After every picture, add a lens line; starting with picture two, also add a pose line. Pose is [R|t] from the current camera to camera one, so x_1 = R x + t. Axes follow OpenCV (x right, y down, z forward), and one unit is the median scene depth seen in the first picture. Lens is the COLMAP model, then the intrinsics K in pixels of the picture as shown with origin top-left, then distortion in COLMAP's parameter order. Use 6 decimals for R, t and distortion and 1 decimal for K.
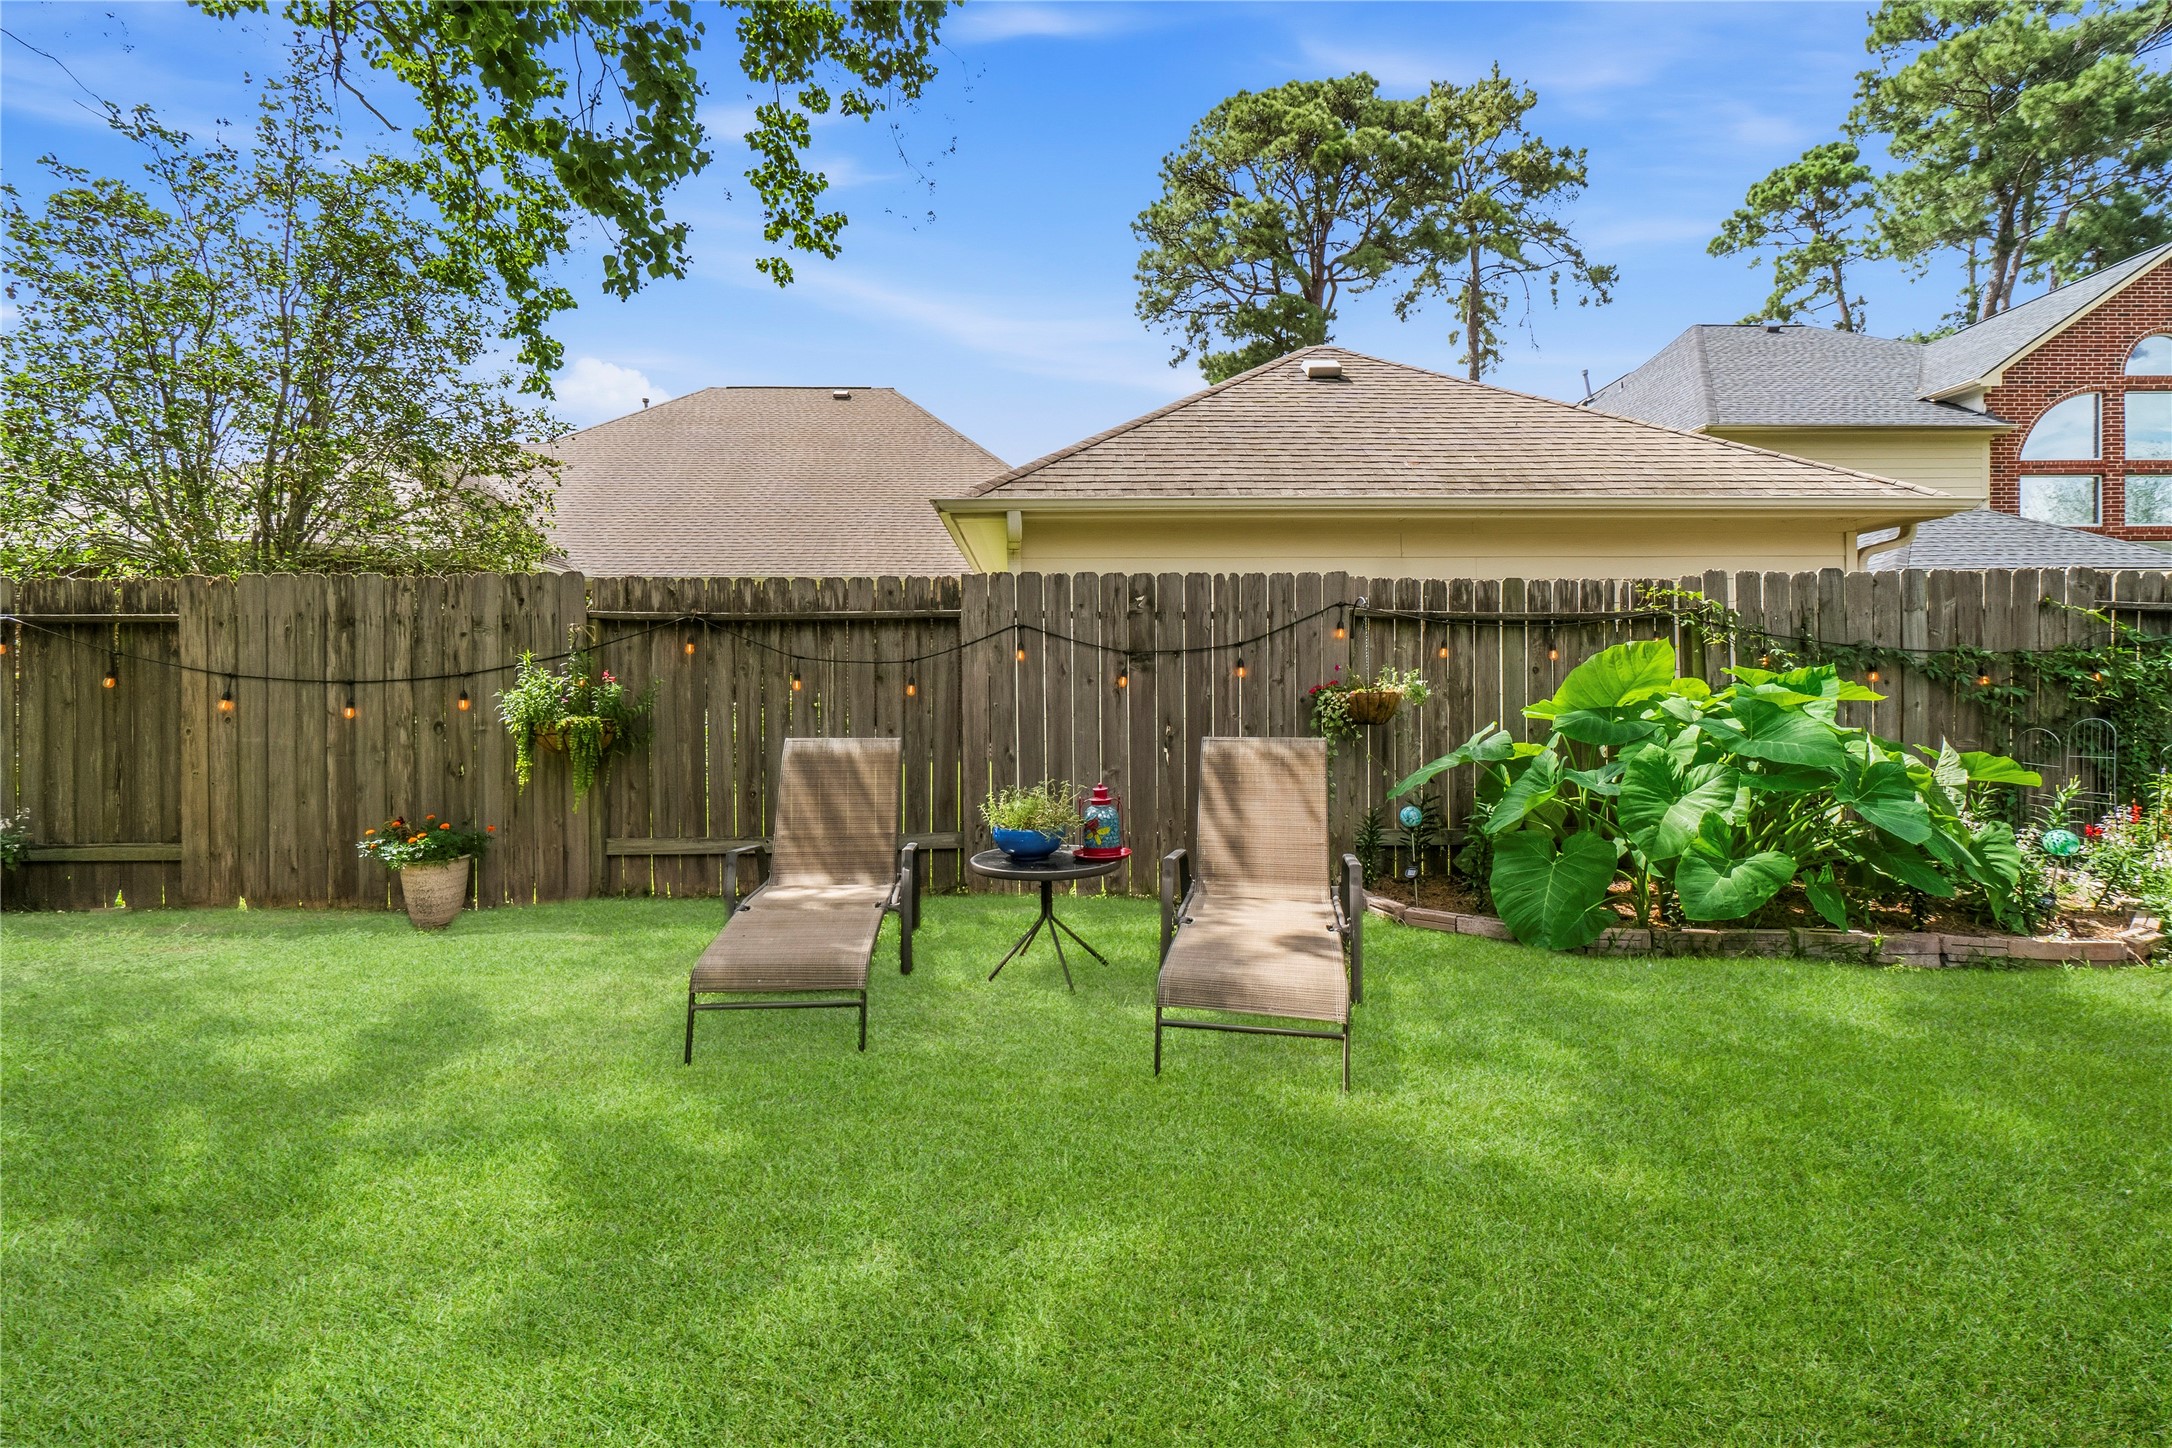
lens RADIAL K [[921.8, 0, 1075.9], [0, 921.8, 711.9], [0, 0, 1]] dist [-0.010839, 0.001768]
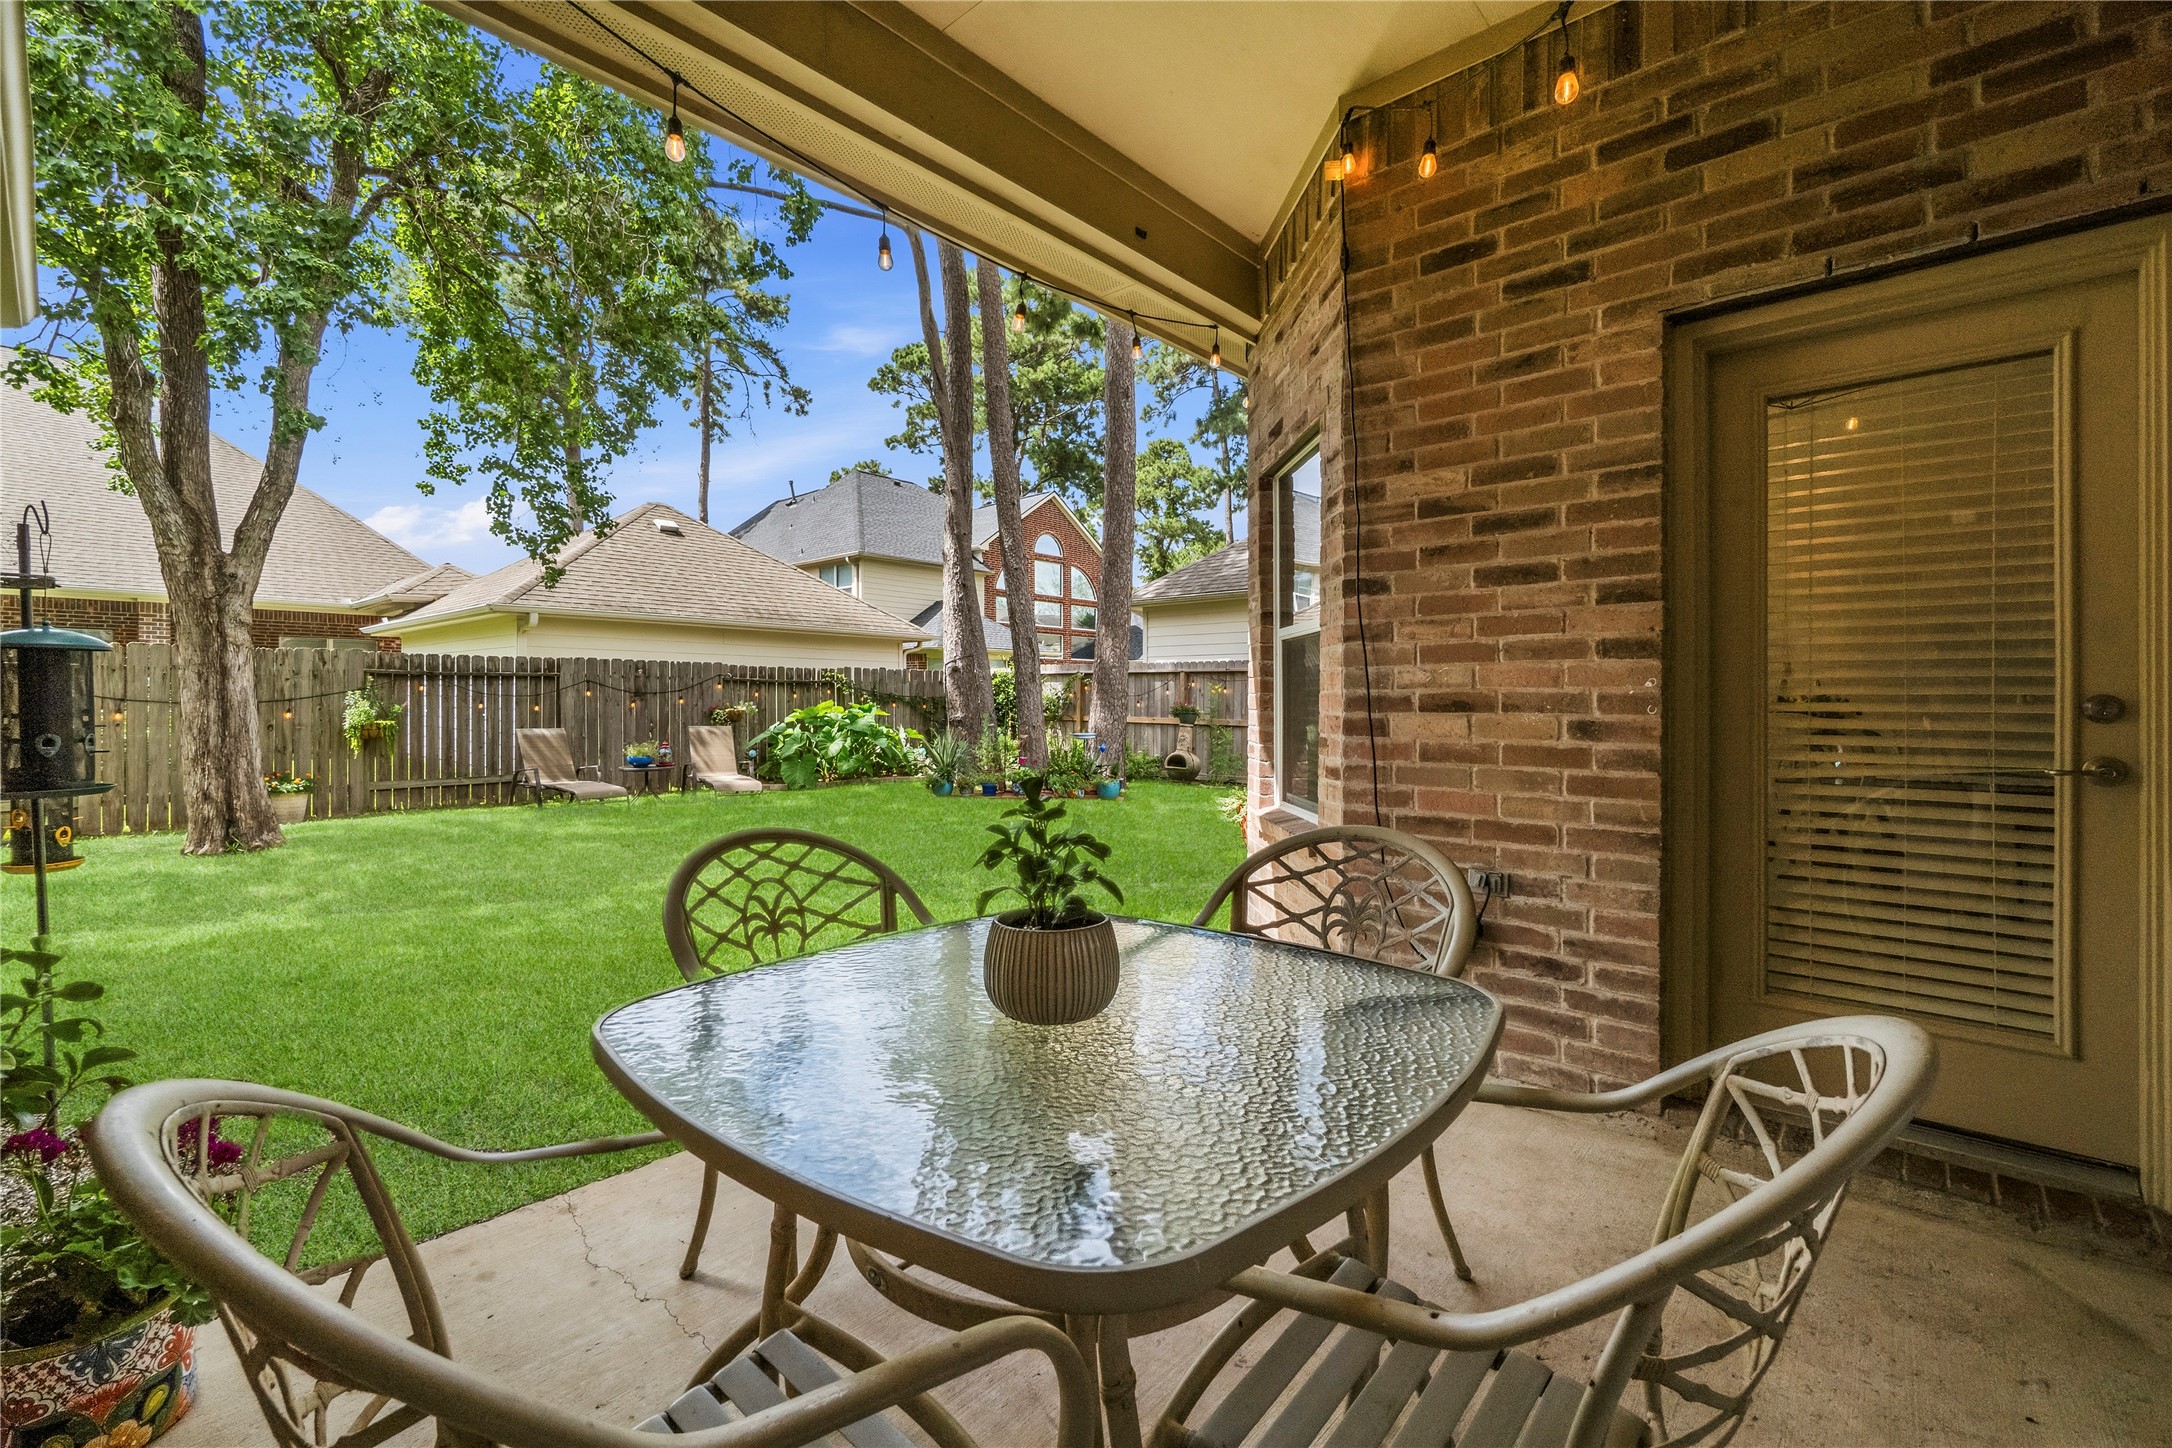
lens RADIAL K [[921.8, 0, 1068.2], [0, 921.8, 712.4], [0, 0, 1]] dist [-0.010839, 0.001768]
pose [[0.690239, 0.000551, 0.723582, -0.894302], [0.002651, 0.999991, -0.003290, -0.003657], [-0.723577, 0.004189, 0.690231, -1.463428]]
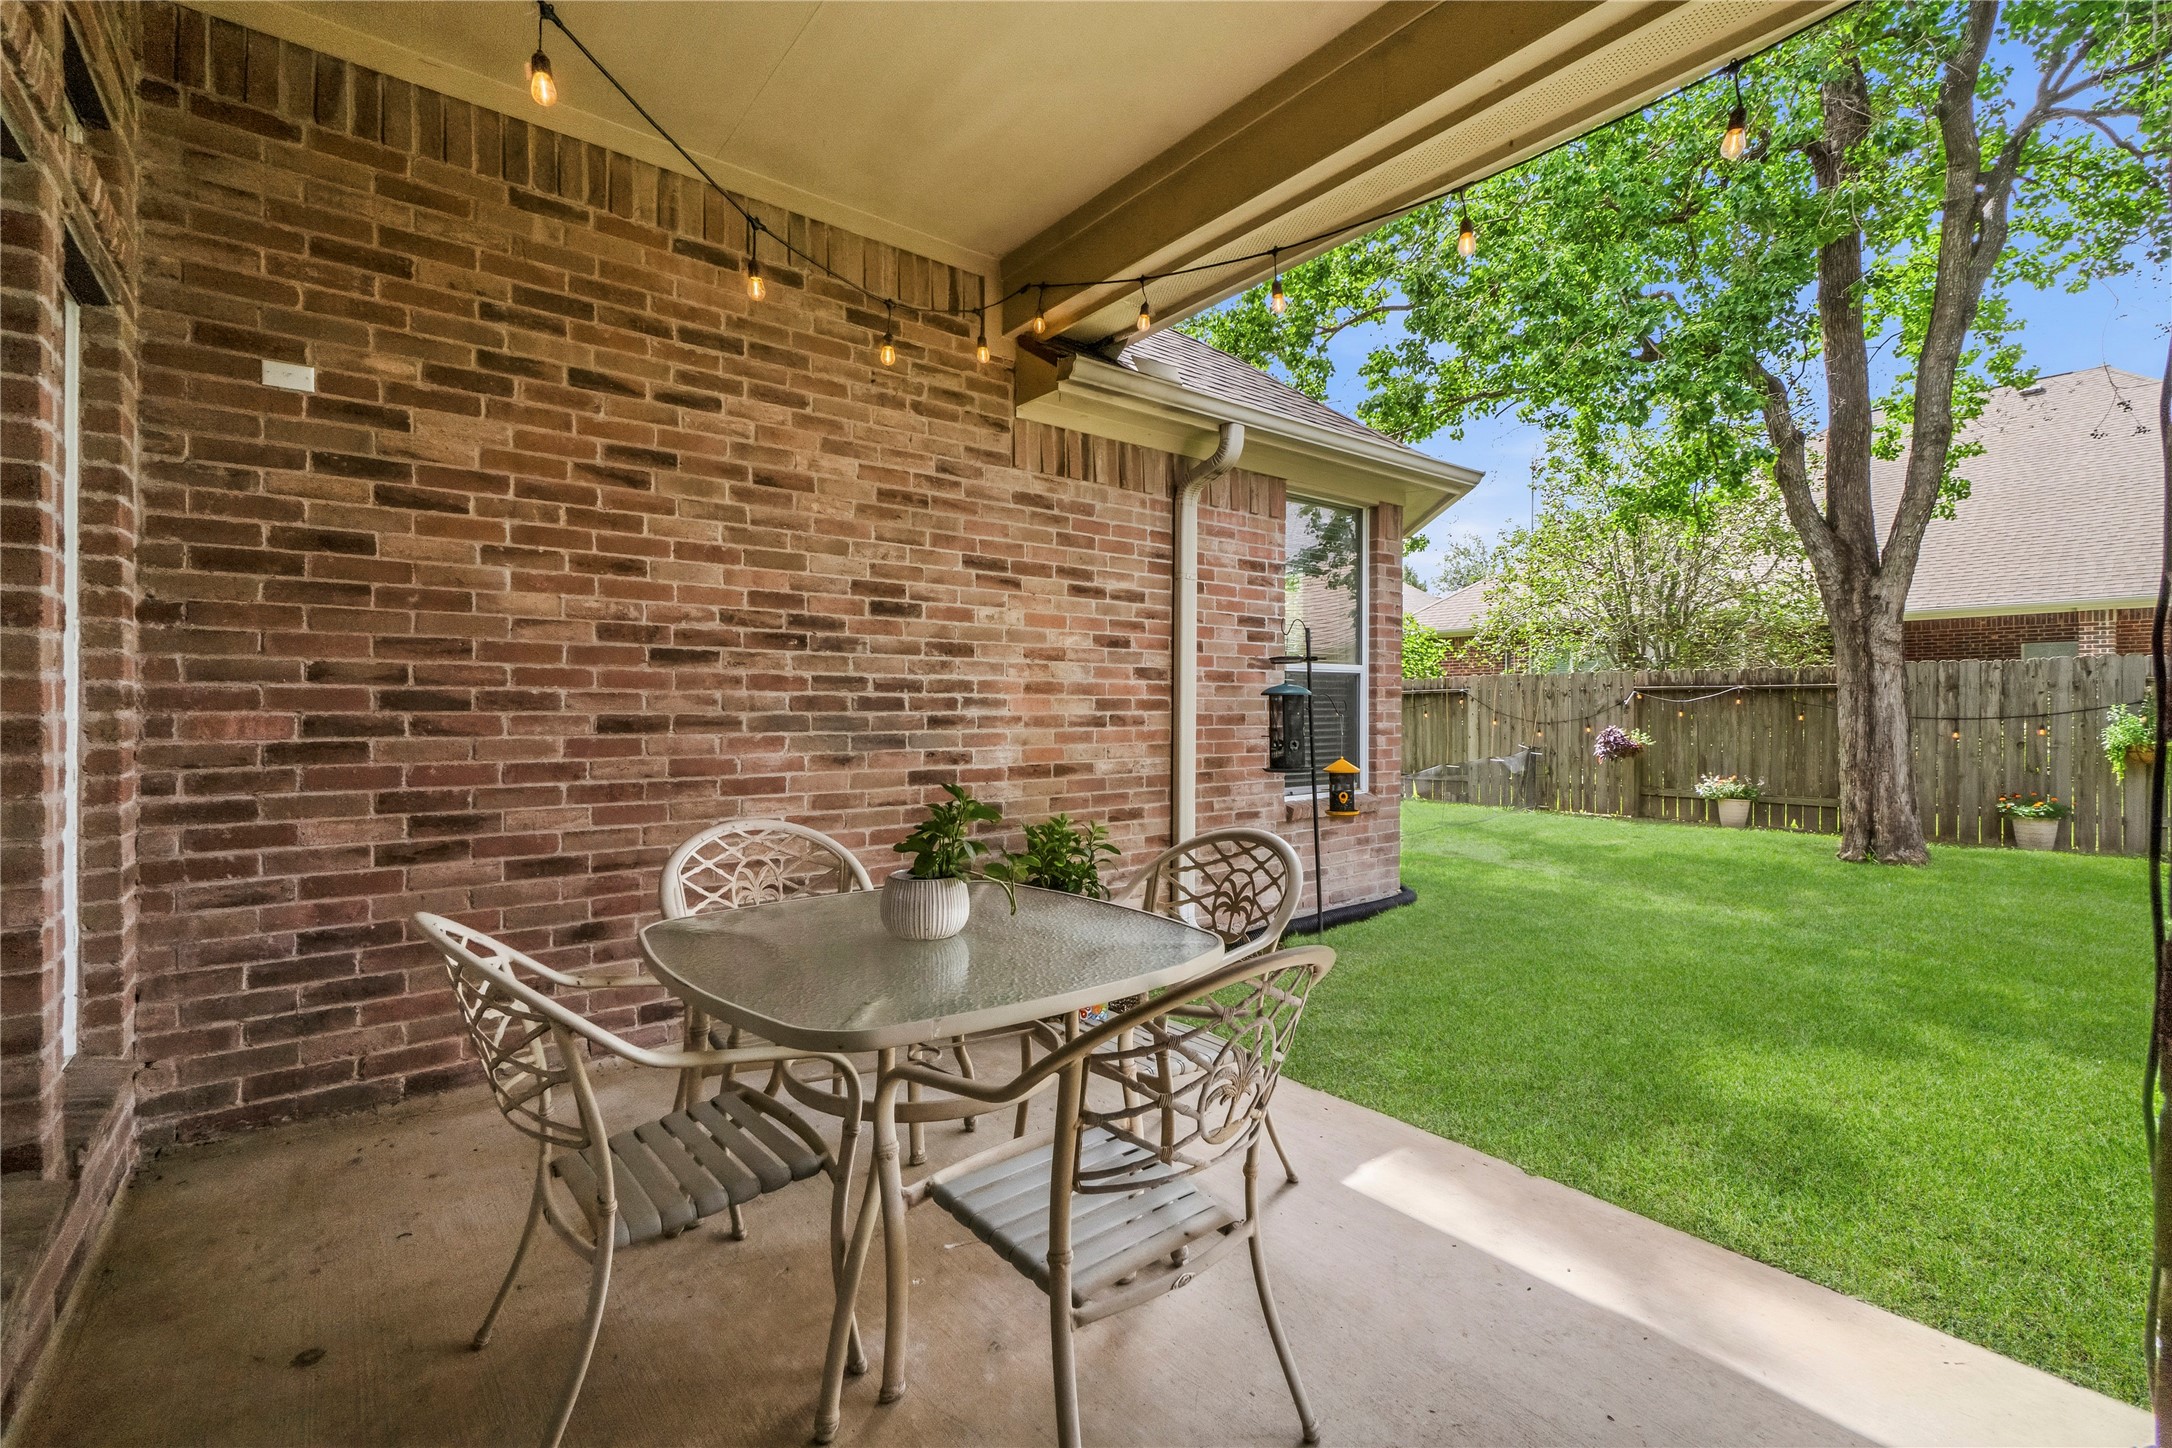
lens RADIAL K [[921.8, 0, 1074.0], [0, 921.8, 722.8], [0, 0, 1]] dist [-0.010839, 0.001768]
pose [[0.609146, 0.014018, -0.792934, -0.394932], [-0.012965, 0.999886, 0.007717, -0.014995], [0.792952, 0.005580, 0.609258, -1.472692]]
